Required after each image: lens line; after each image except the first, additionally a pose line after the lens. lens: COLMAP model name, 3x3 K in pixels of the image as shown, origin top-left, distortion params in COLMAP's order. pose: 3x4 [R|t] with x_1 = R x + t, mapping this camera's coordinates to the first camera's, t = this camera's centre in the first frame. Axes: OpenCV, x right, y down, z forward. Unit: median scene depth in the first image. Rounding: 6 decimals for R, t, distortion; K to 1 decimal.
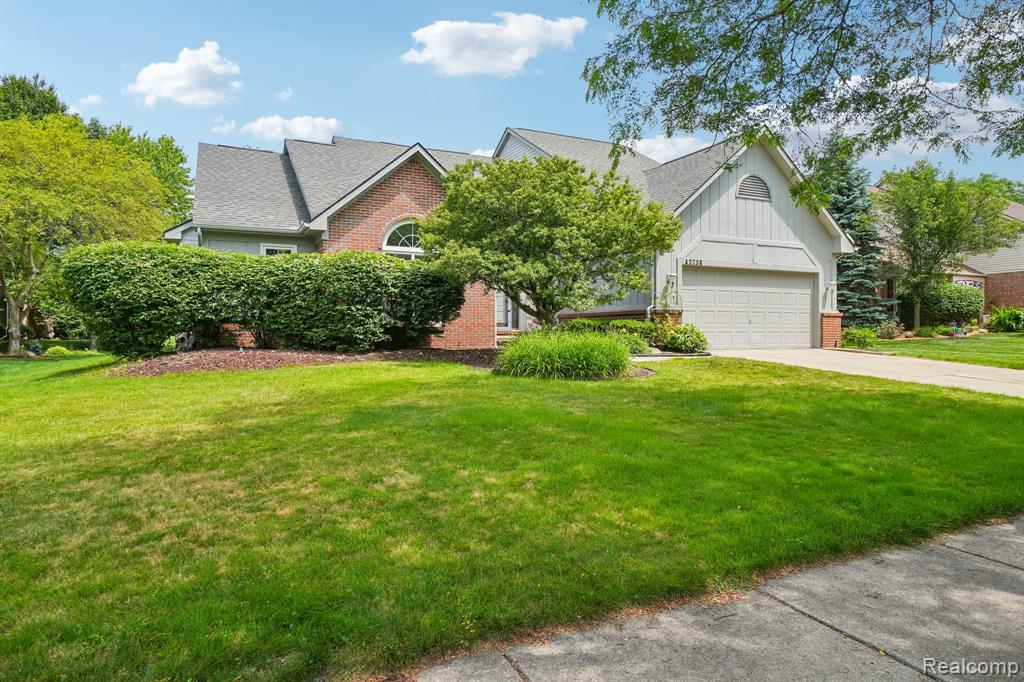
lens RADIAL K [[625.6, 0, 512.0], [0, 625.6, 341.0], [0, 0, 1]] dist [0.003700, 0.001519]
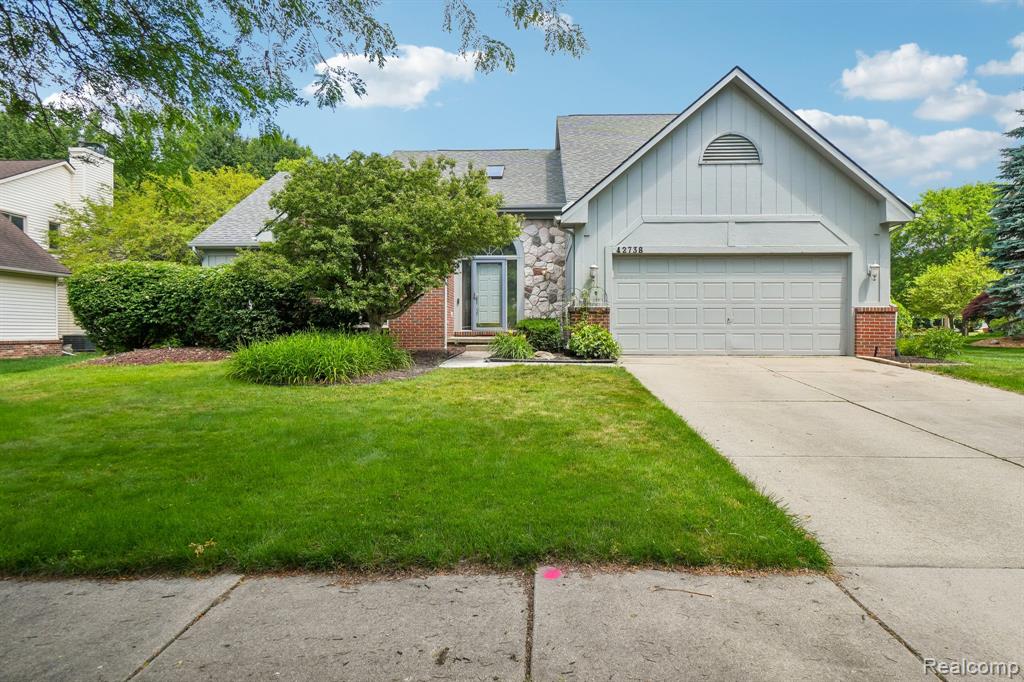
lens RADIAL K [[625.6, 0, 512.0], [0, 625.6, 341.0], [0, 0, 1]] dist [0.003700, 0.001519]
pose [[0.884772, 0.007856, -0.465957, 0.512767], [-0.007336, 0.999969, 0.002929, -0.005530], [0.465966, 0.000827, 0.884802, 0.181699]]
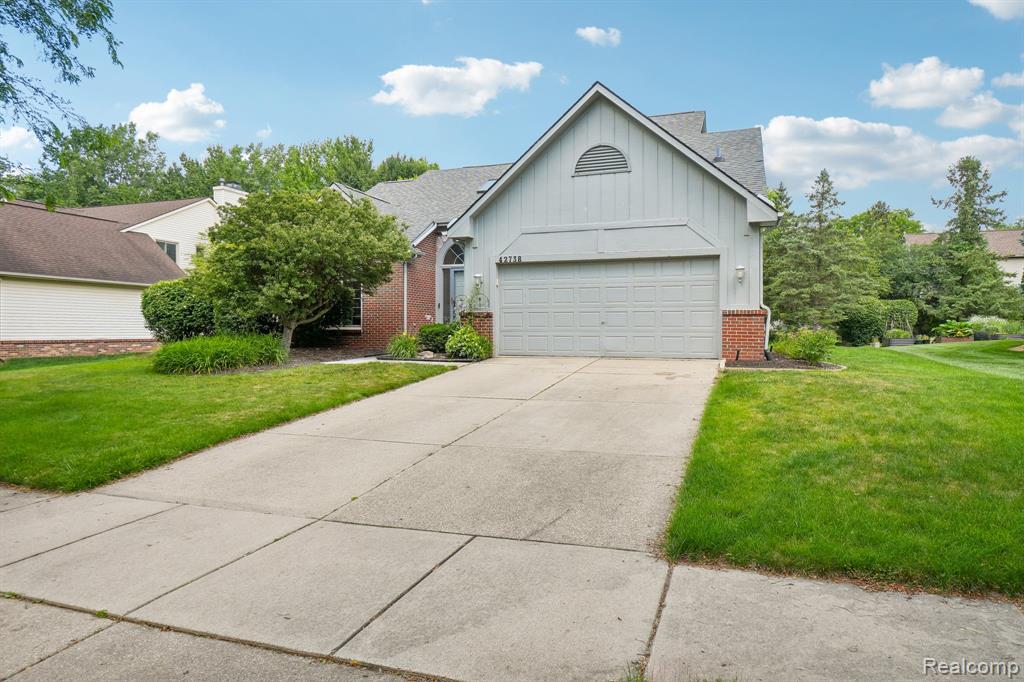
lens RADIAL K [[625.6, 0, 512.0], [0, 625.6, 341.0], [0, 0, 1]] dist [0.003700, 0.001519]
pose [[0.698021, 0.012620, -0.715966, 0.896176], [-0.012177, 0.999909, 0.005753, -0.011361], [0.715974, 0.004702, 0.698111, 0.348792]]
